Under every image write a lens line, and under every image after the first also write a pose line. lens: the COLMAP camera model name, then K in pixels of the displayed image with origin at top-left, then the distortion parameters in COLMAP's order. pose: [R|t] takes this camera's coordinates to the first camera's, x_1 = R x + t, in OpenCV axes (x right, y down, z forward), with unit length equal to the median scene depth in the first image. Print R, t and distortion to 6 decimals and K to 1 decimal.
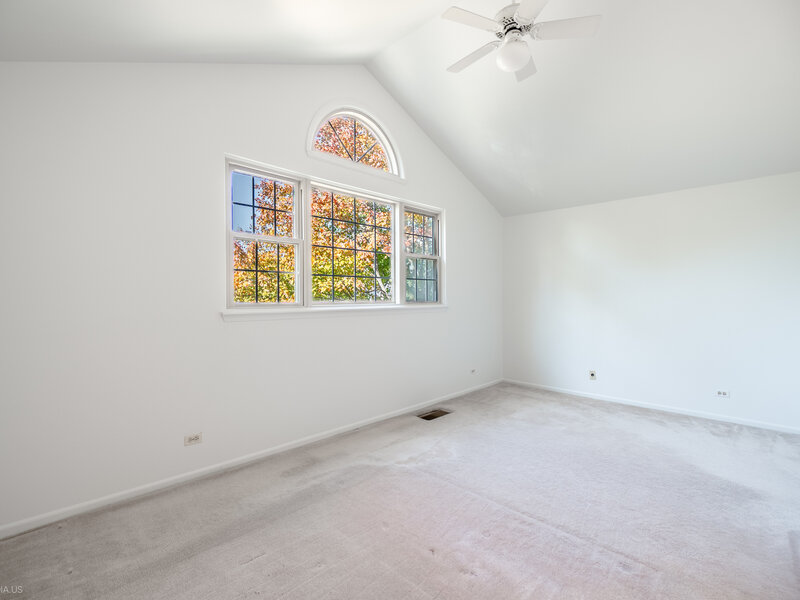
lens RADIAL K [[384.9, 0, 390.7], [0, 384.9, 300.4], [0, 0, 1]] dist [-0.003611, -0.000123]
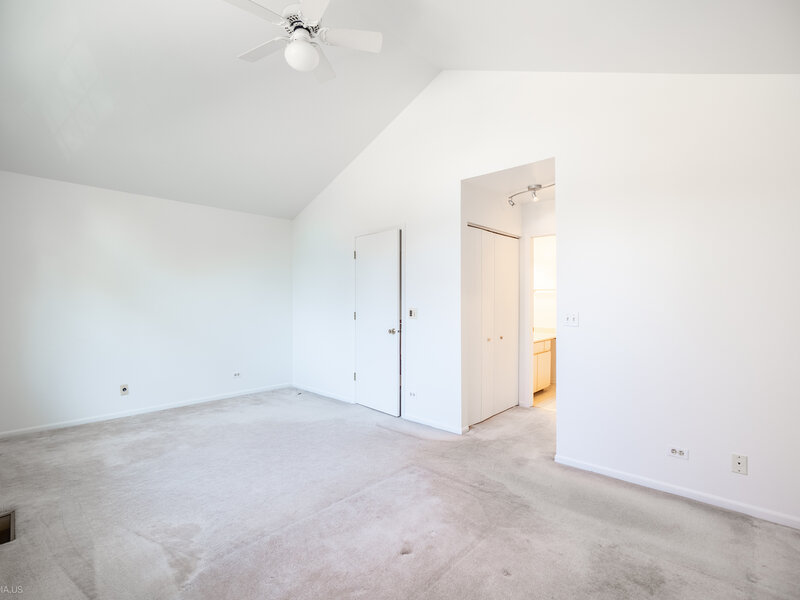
lens RADIAL K [[384.9, 0, 390.7], [0, 384.9, 300.4], [0, 0, 1]] dist [-0.003611, -0.000123]
pose [[-0.042092, -0.000116, 0.999114, -0.445522], [0.004144, 0.999991, 0.000291, -0.005851], [-0.999105, 0.004153, -0.042091, 0.534565]]
